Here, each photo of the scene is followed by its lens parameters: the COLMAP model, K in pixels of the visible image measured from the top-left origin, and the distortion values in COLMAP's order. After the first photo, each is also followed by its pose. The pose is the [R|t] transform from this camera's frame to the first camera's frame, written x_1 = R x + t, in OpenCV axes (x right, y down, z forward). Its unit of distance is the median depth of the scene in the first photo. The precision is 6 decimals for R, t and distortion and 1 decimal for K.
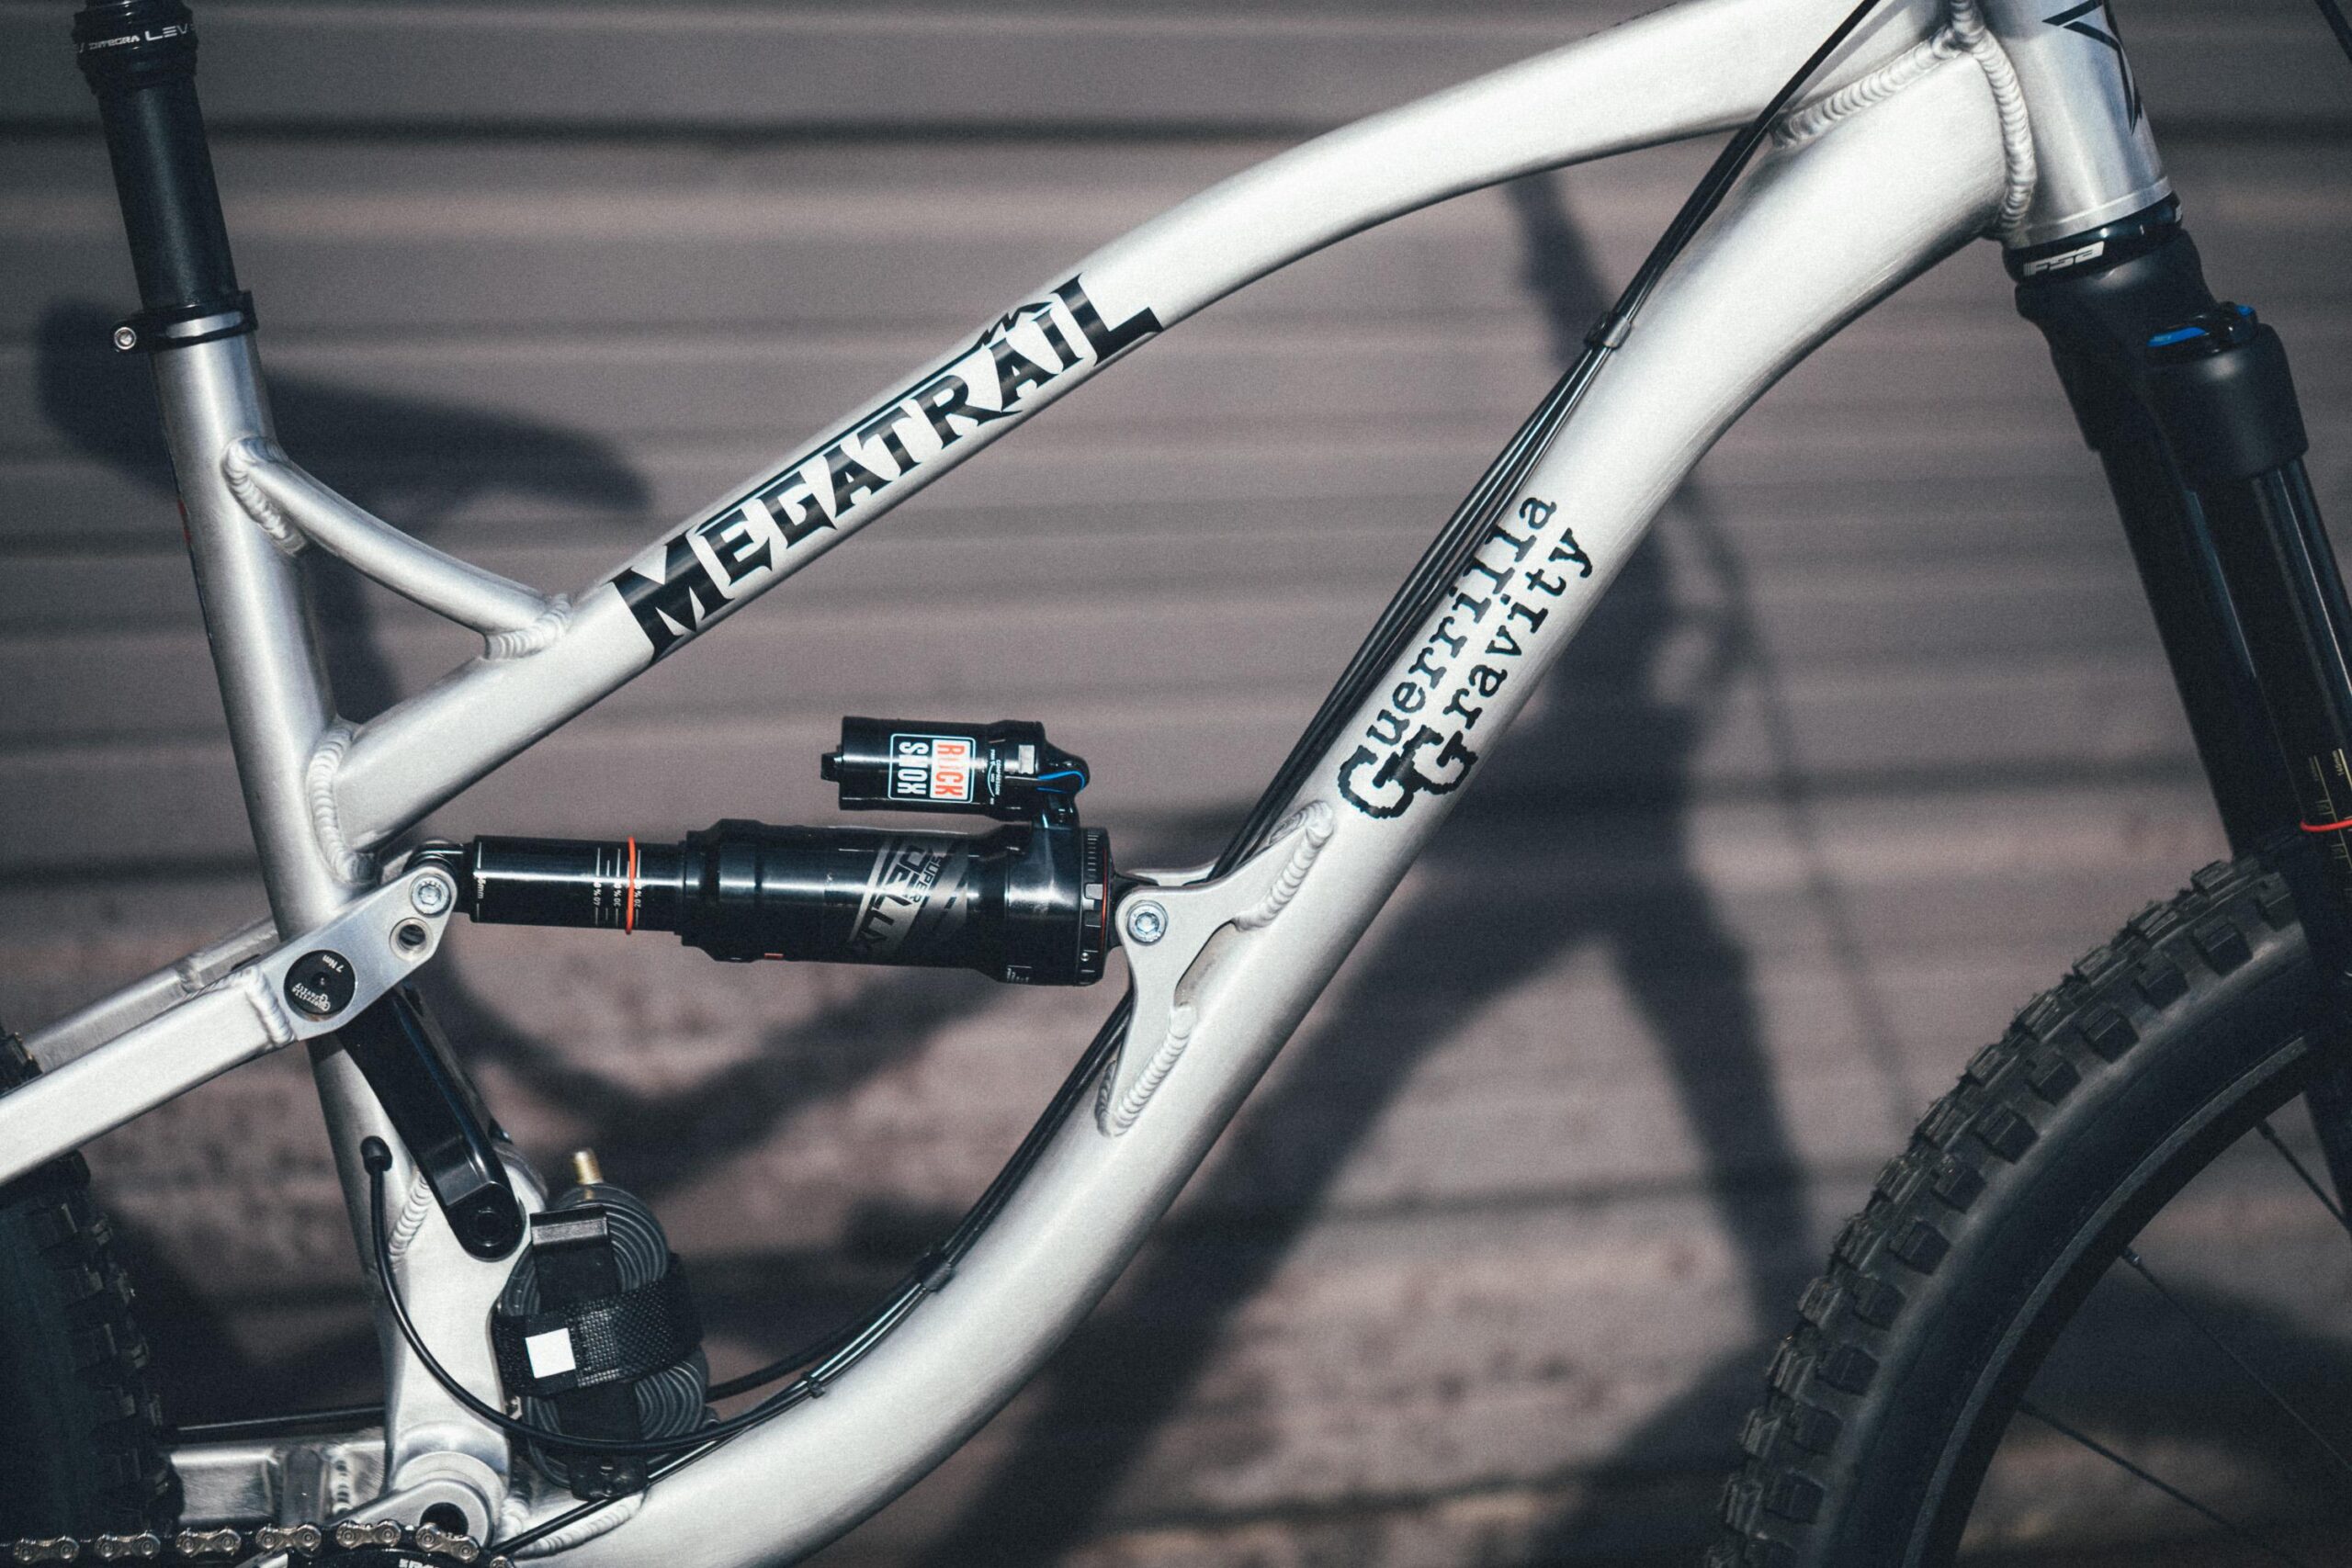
lens RADIAL K [[7772.4, 0, 1169.7], [0, 7772.4, 901.9], [0, 0, 1]] dist [0.179791, 1.456825]
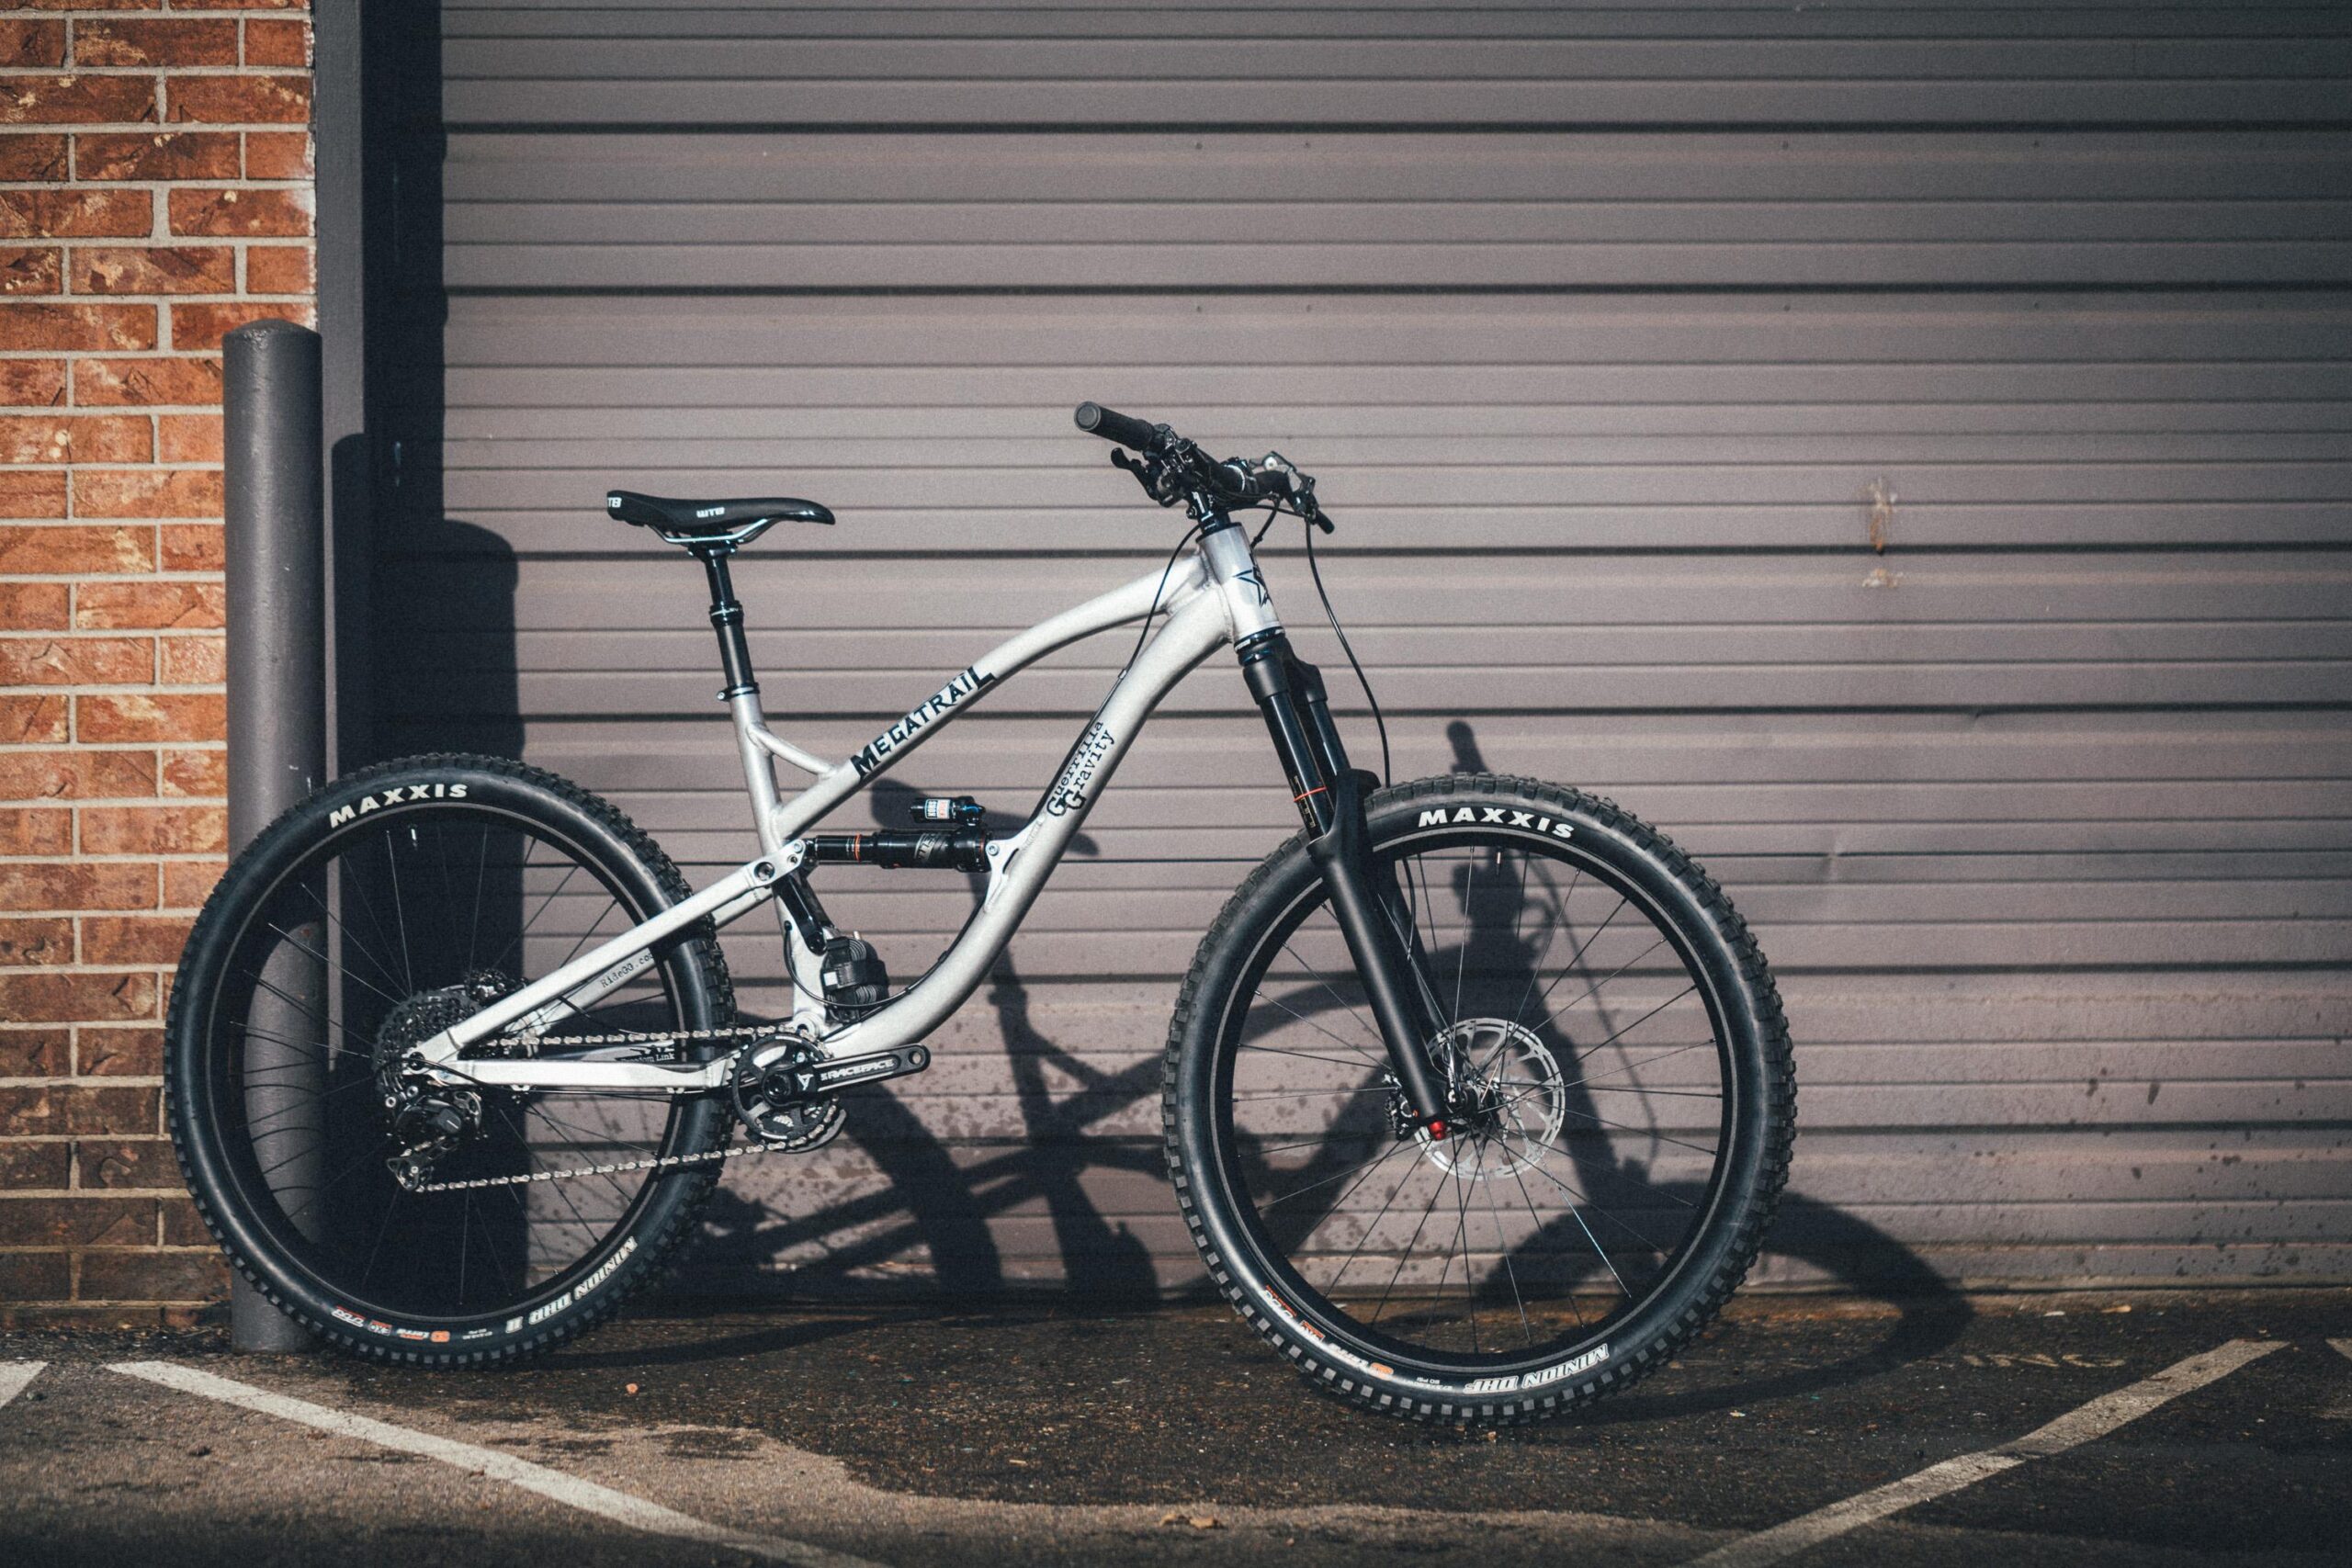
lens RADIAL K [[7772.4, 0, 1169.7], [0, 7772.4, 901.9], [0, 0, 1]] dist [0.179791, 1.456825]
pose [[0.937800, -0.043058, -0.344494, 1.263691], [-0.025406, 0.981107, -0.191791, 0.688445], [0.346244, 0.188614, 0.918989, -2.150904]]
